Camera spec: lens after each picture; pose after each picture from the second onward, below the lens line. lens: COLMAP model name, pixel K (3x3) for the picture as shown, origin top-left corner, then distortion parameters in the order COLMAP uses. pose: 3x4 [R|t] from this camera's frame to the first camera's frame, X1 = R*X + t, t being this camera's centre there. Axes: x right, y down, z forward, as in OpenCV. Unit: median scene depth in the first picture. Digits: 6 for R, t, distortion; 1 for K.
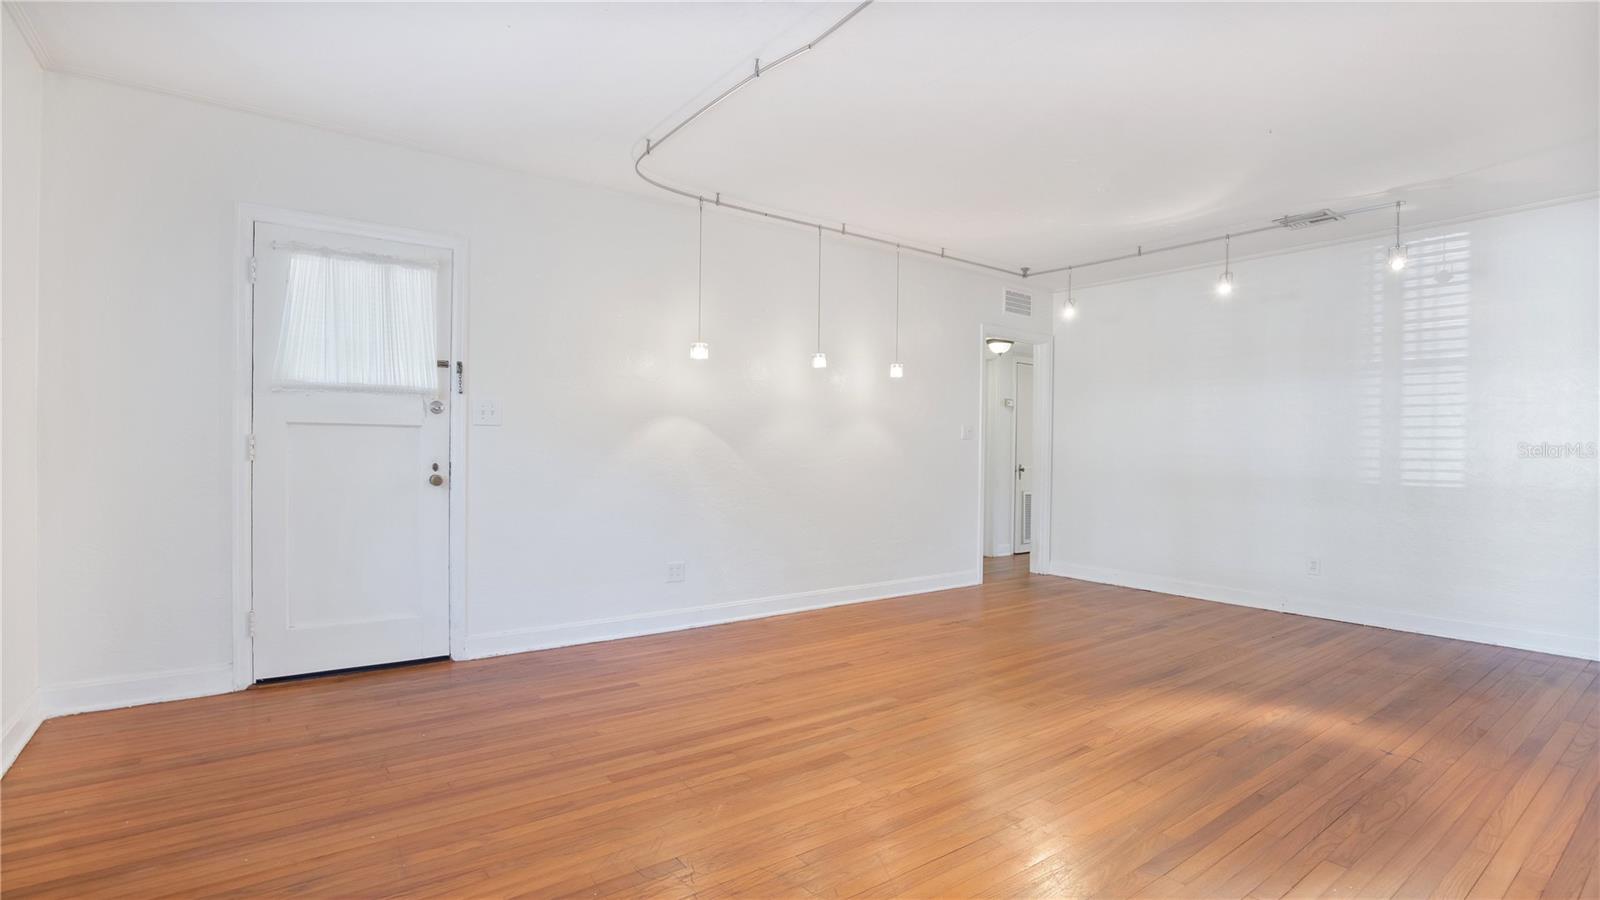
lens RADIAL K [[752.7, 0, 817.6], [0, 752.7, 449.4], [0, 0, 1]] dist [-0.027296, 0.001497]
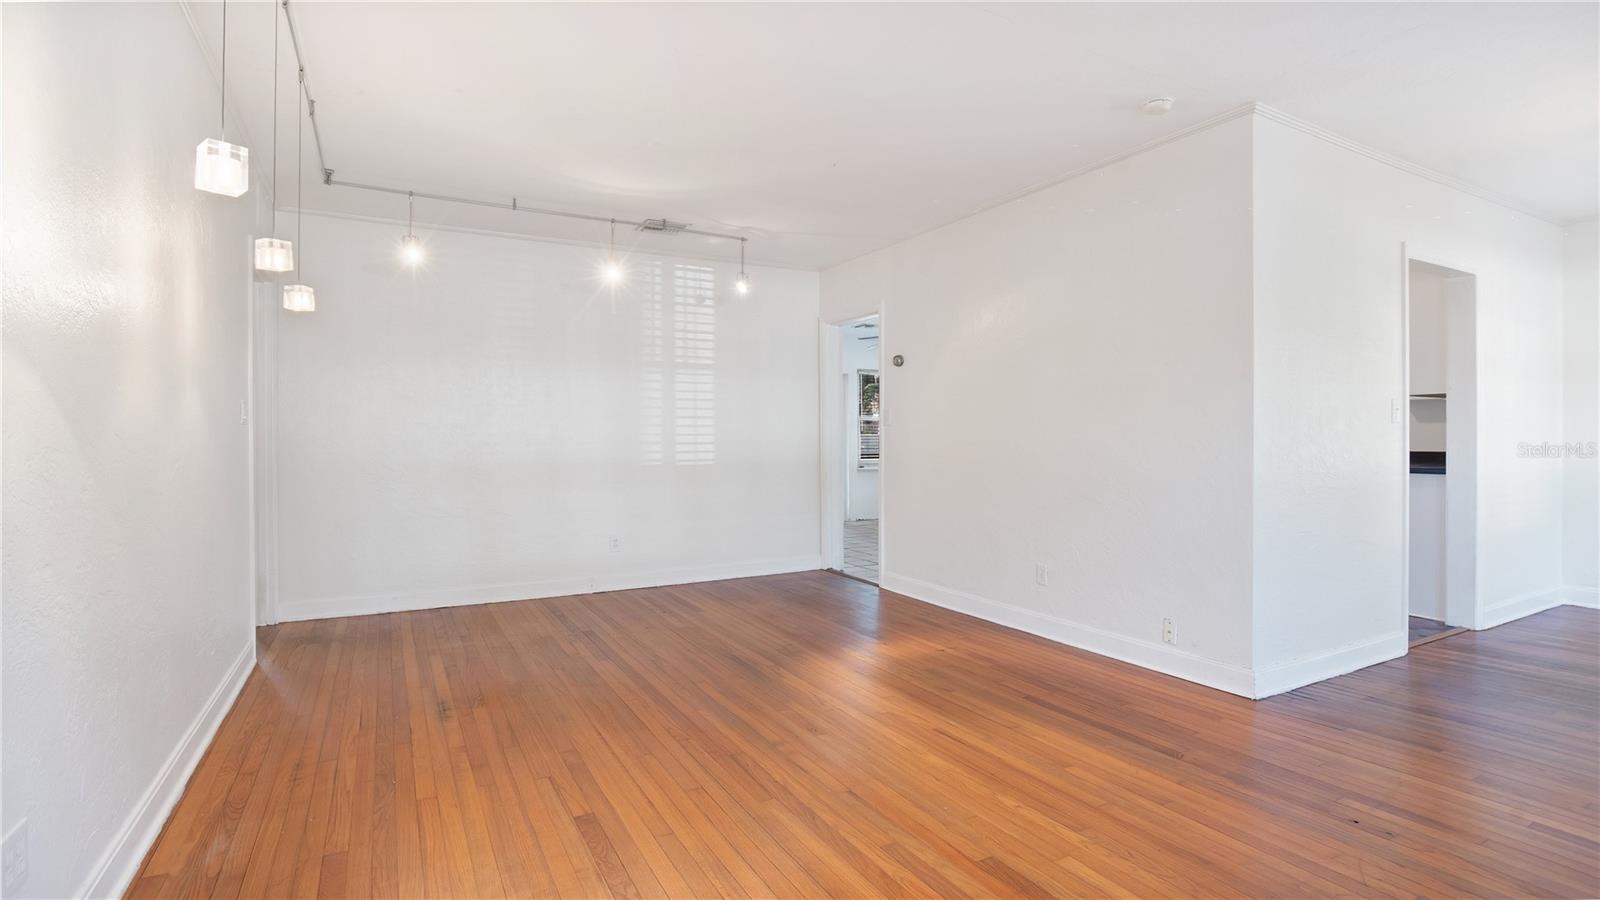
lens RADIAL K [[752.7, 0, 817.6], [0, 752.7, 449.4], [0, 0, 1]] dist [-0.027296, 0.001497]
pose [[0.147418, -0.031808, 0.988563, -0.497725], [0.001154, 0.999488, 0.031988, -0.019516], [-0.989074, -0.003574, 0.147379, 0.731077]]
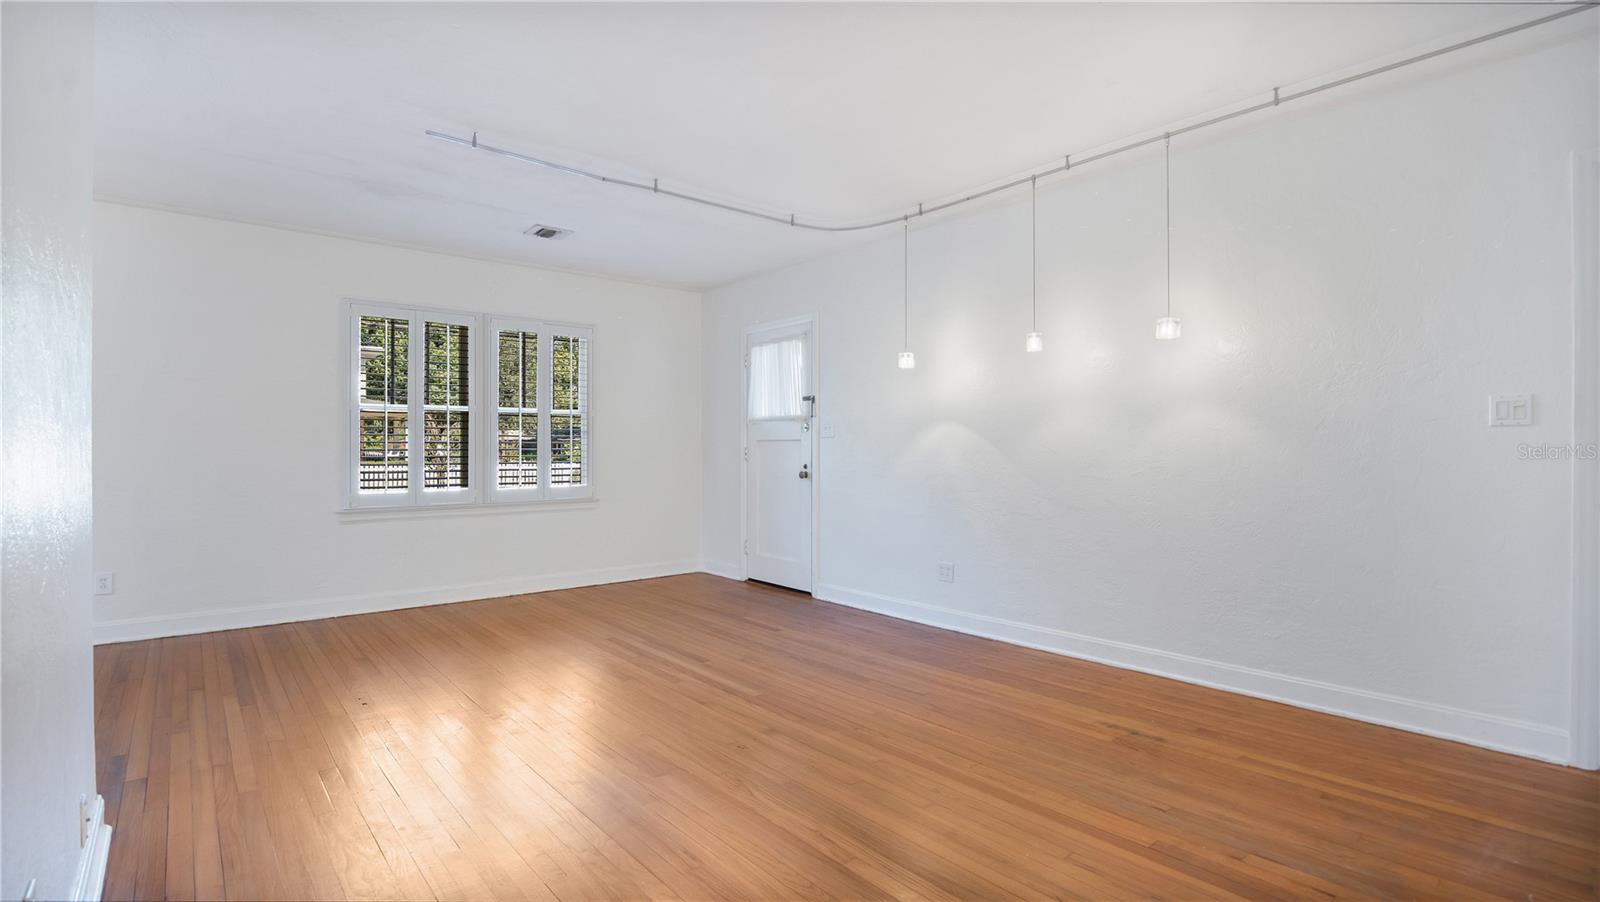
lens RADIAL K [[756.9, 0, 800.0], [0, 756.9, 451.0], [0, 0, 1]] dist [-0.001610, 0.000138]
pose [[0.044124, -0.012848, -0.998943, 0.984489], [-0.001766, 0.999915, -0.012939, 0.011495], [0.999025, 0.002335, 0.044098, 0.873456]]
